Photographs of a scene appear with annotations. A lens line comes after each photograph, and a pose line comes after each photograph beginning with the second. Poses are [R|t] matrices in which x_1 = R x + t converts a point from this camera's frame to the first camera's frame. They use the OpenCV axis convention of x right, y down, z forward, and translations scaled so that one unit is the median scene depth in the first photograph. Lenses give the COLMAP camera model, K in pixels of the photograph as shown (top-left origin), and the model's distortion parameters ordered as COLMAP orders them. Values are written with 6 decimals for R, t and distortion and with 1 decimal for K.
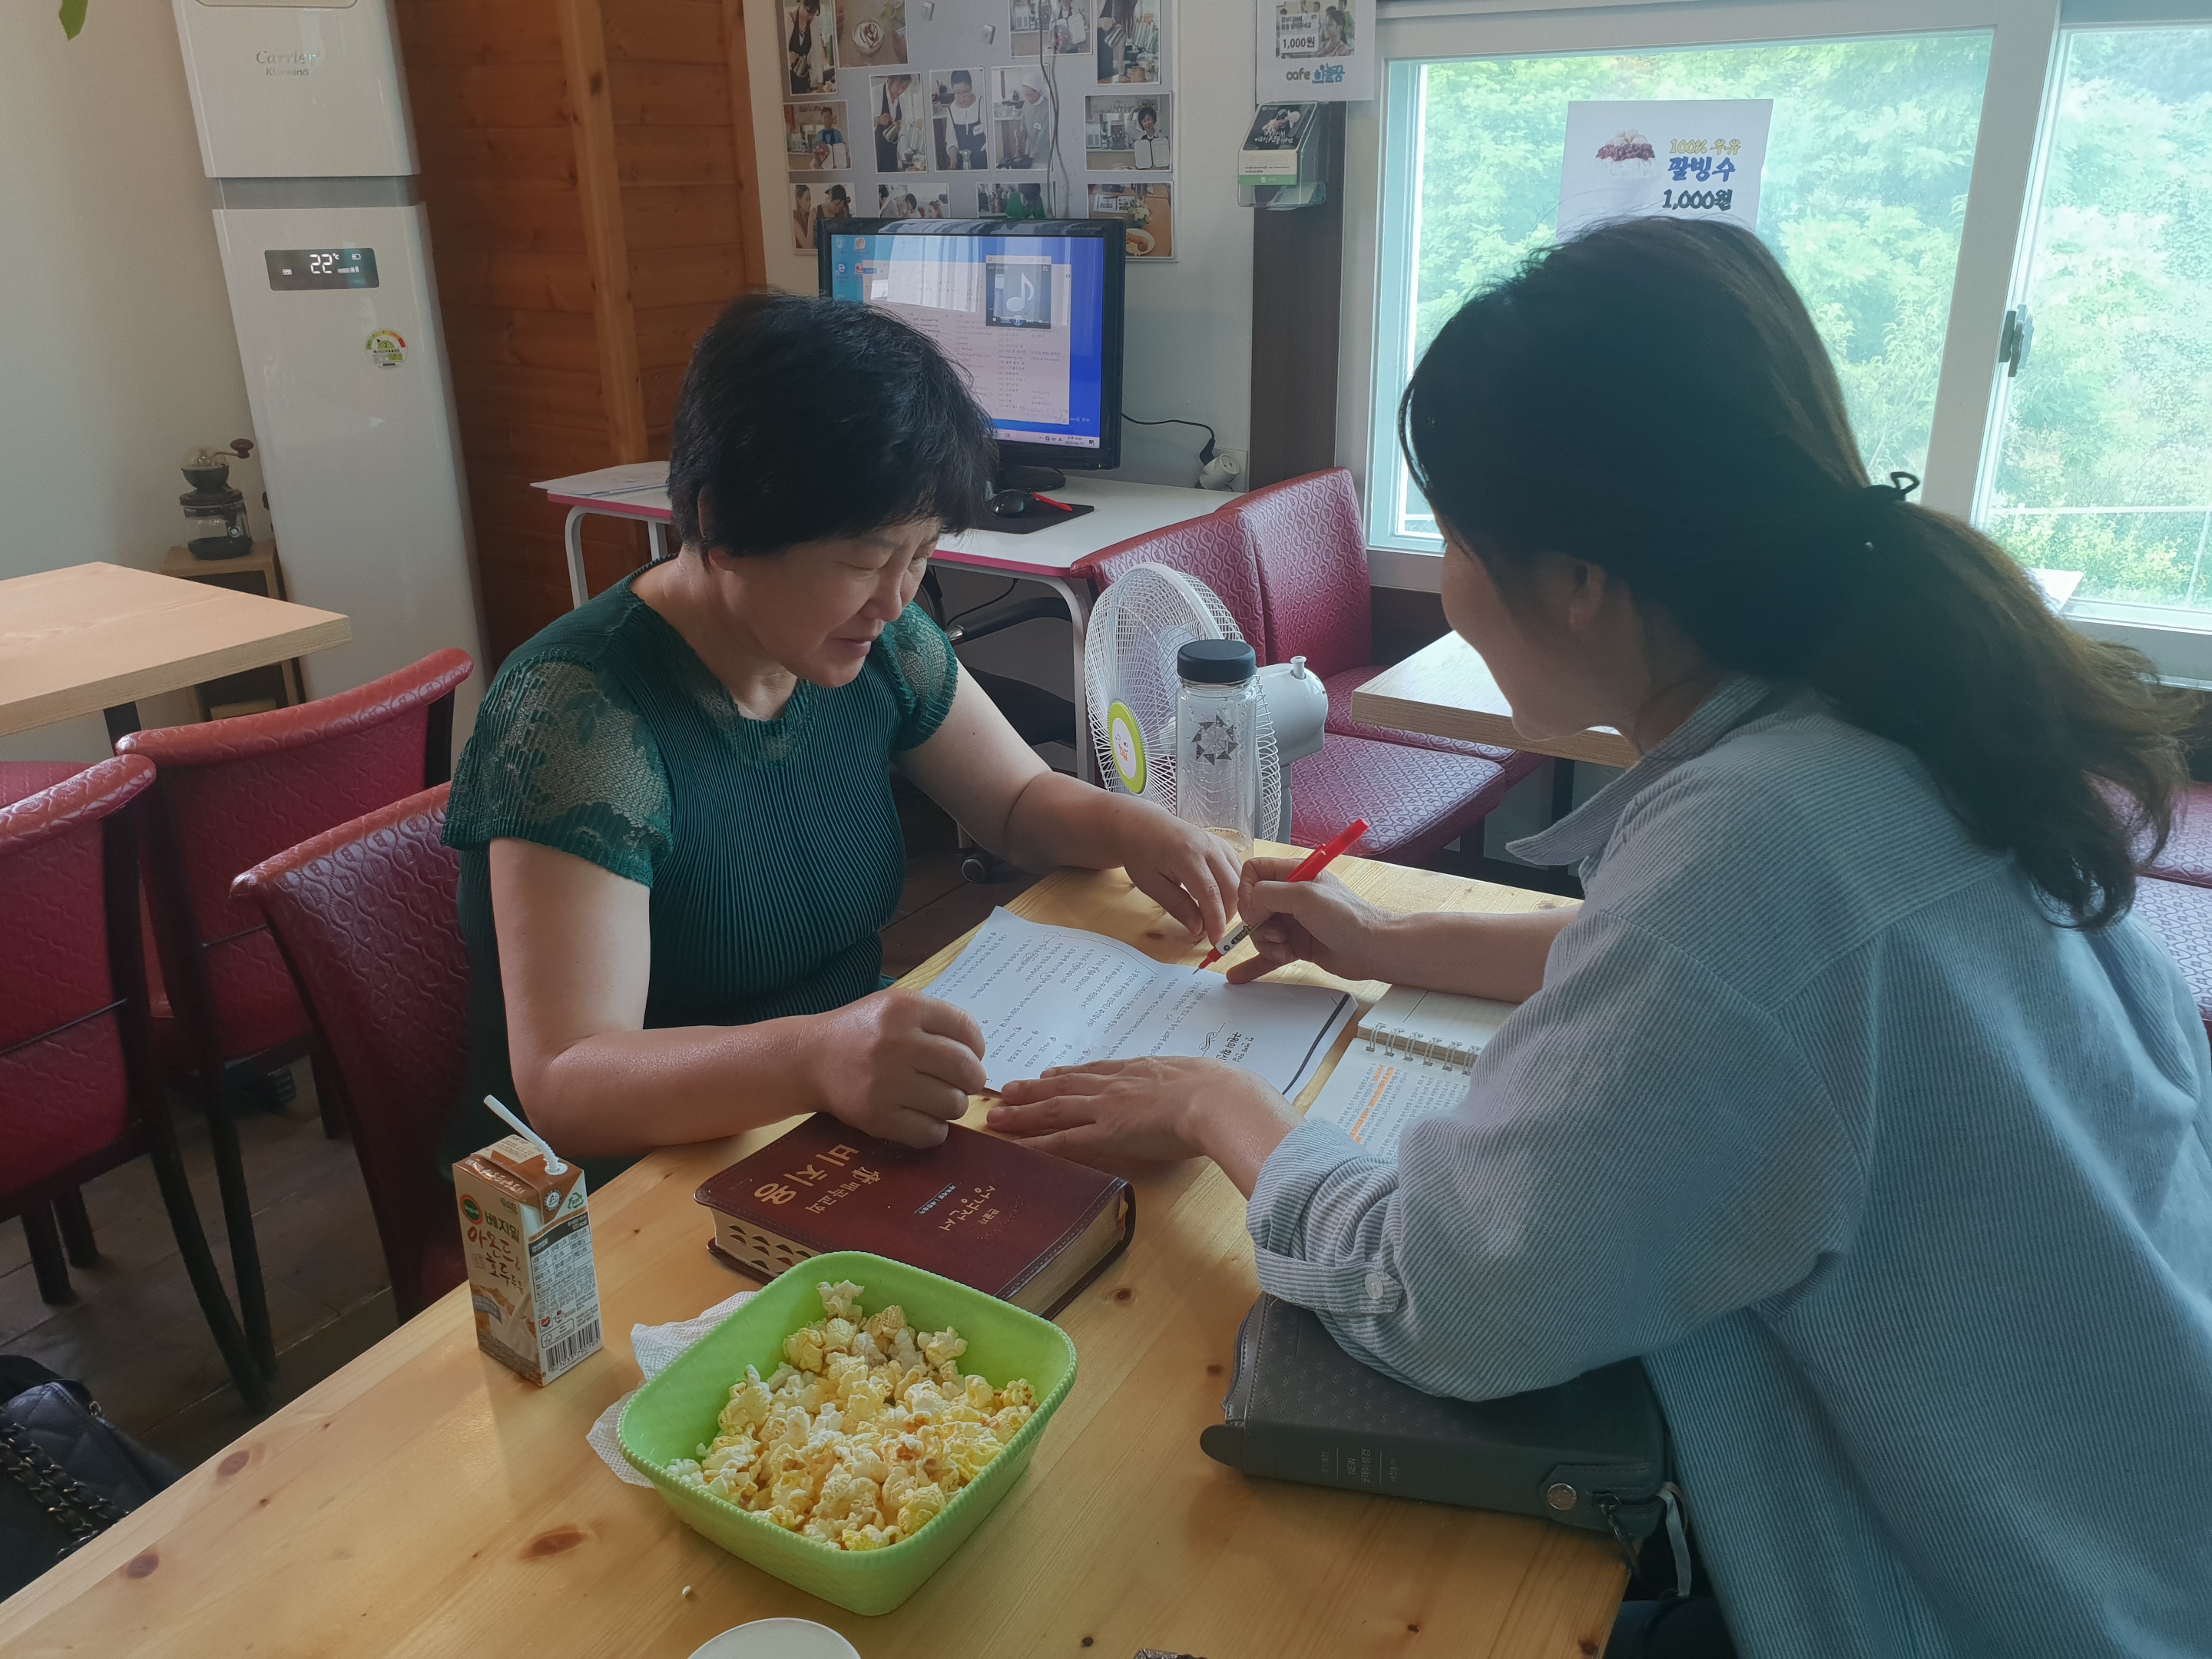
lens RADIAL K [[1690.5, 0, 1110.8], [0, 1690.5, 784.7], [0, 0, 1]] dist [-0.010916, 0.059481]
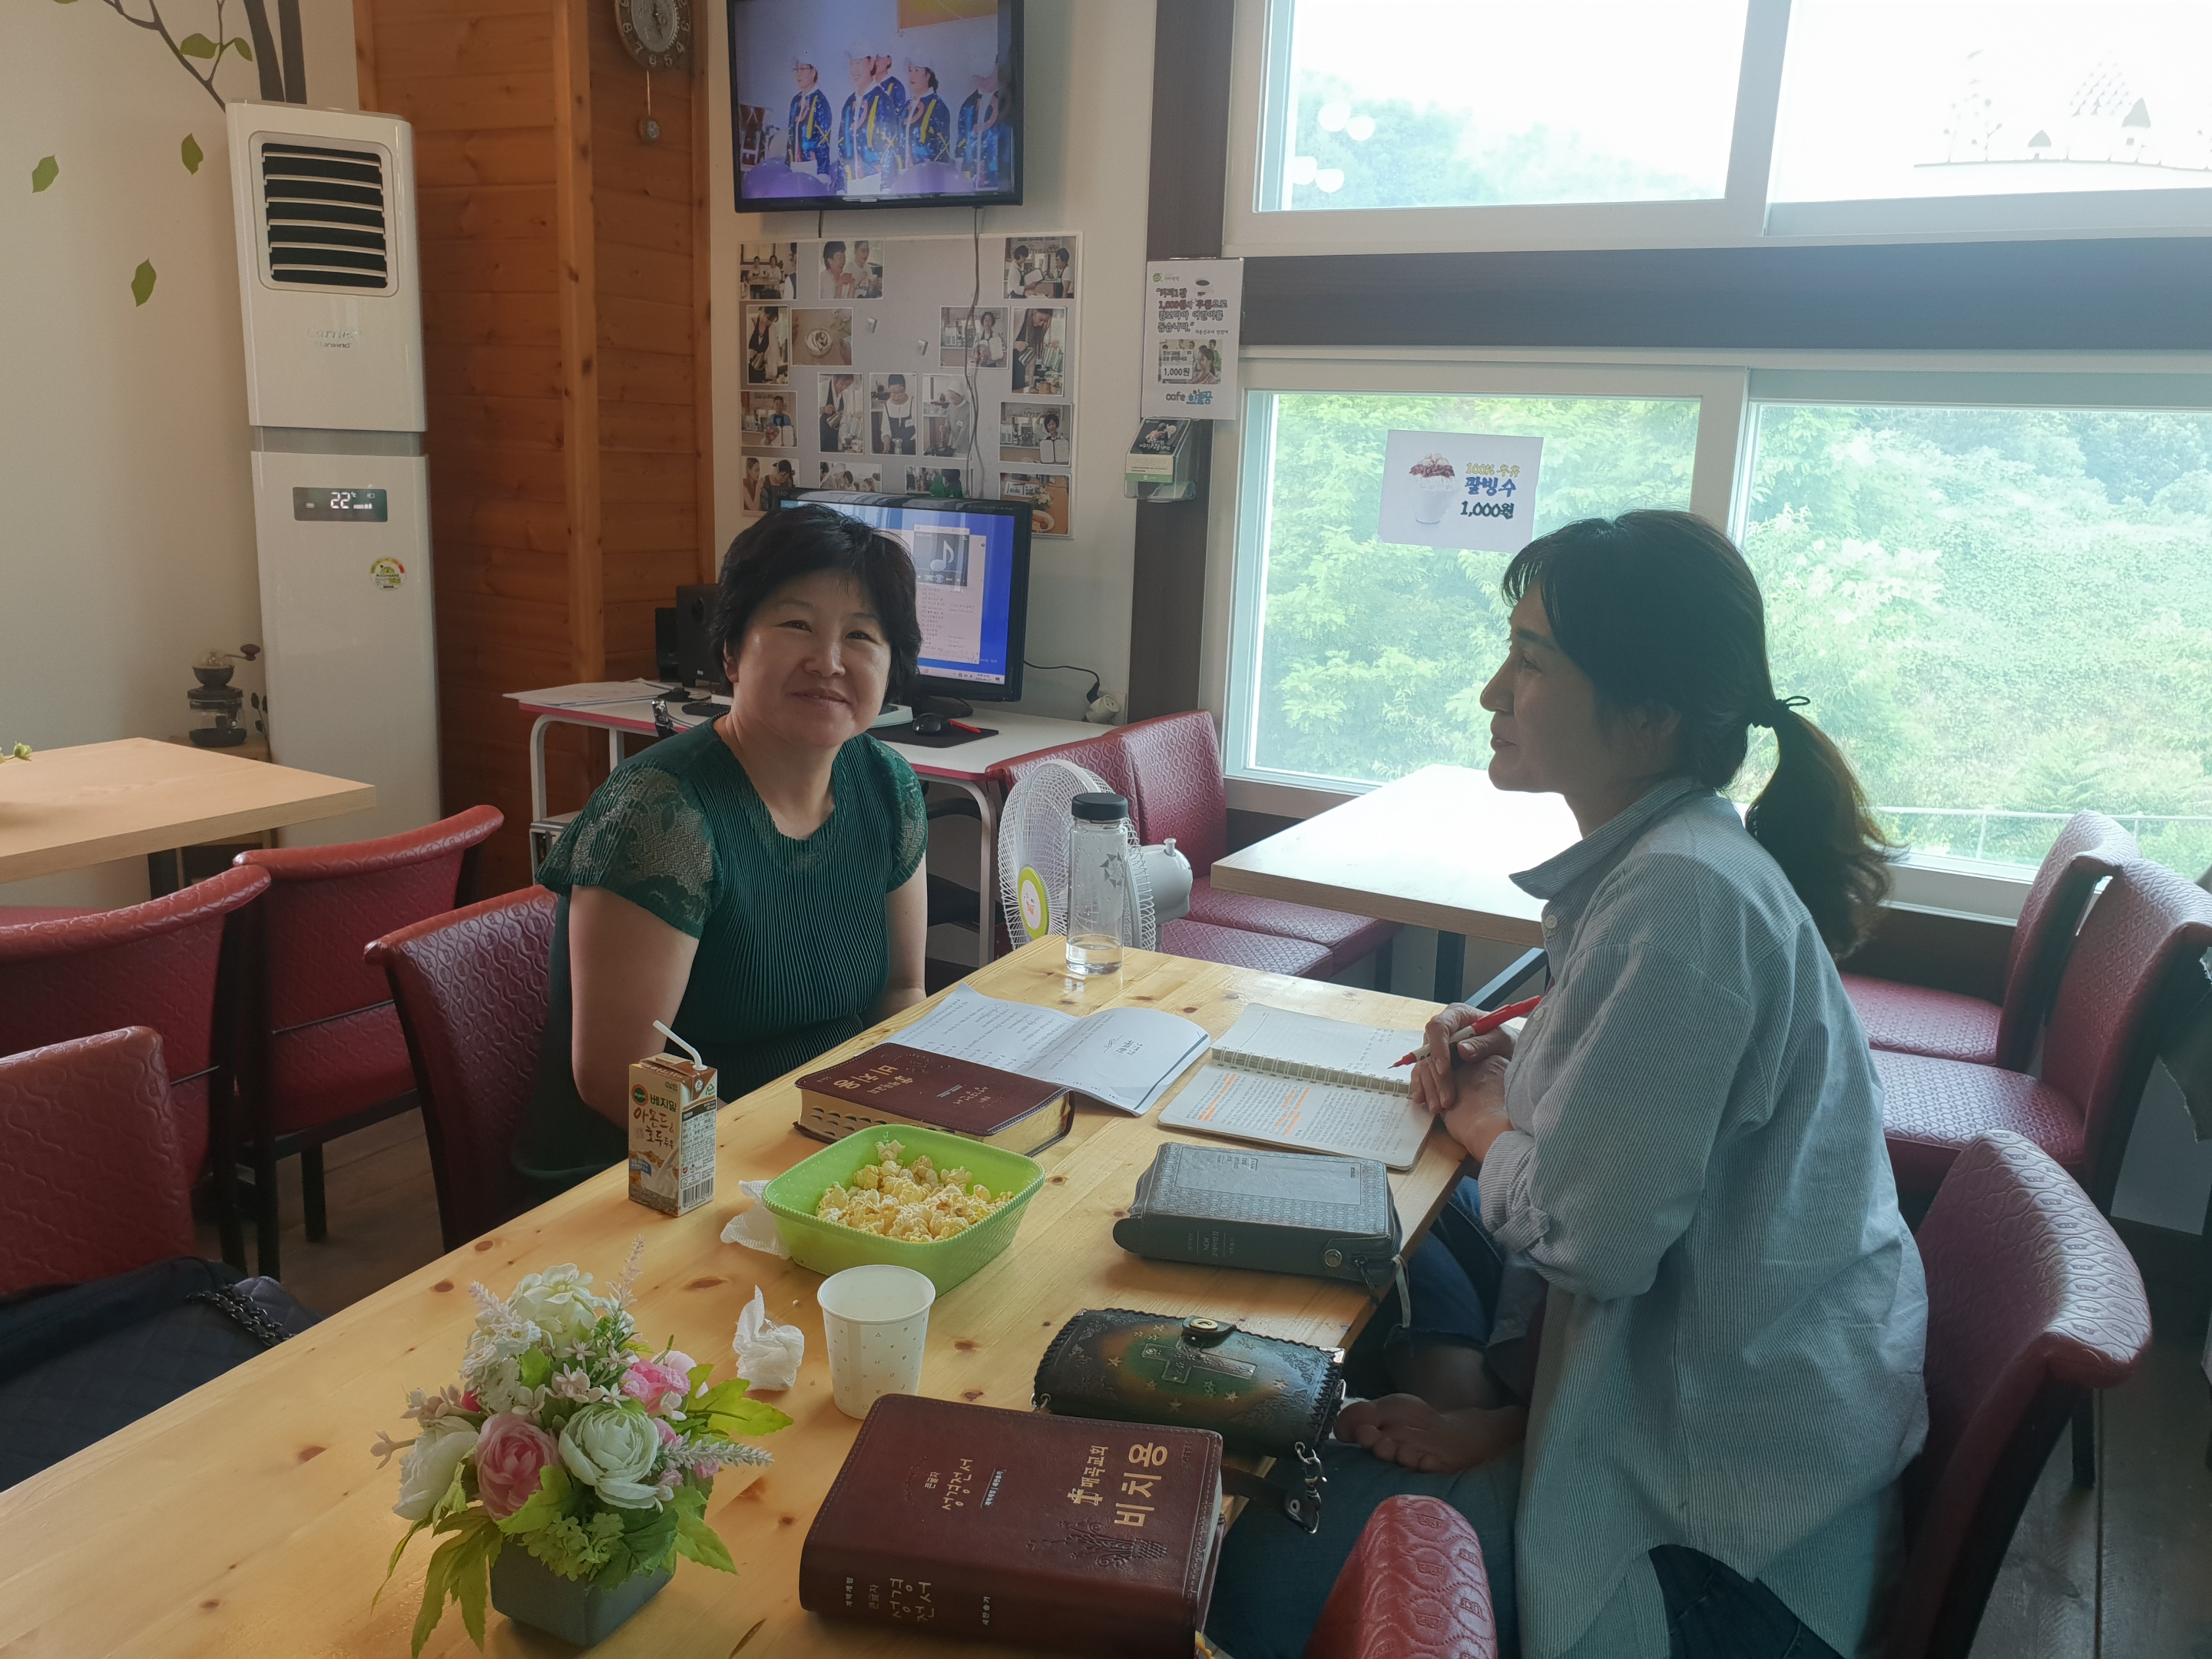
lens RADIAL K [[1706.4, 0, 1104.1], [0, 1706.4, 833.2], [0, 0, 1]] dist [0.058772, -0.089788]
pose [[0.996095, 0.037887, 0.079748, -0.027841], [-0.026848, 0.990454, -0.135202, 0.065257], [-0.084109, 0.132533, 0.987603, -0.183031]]
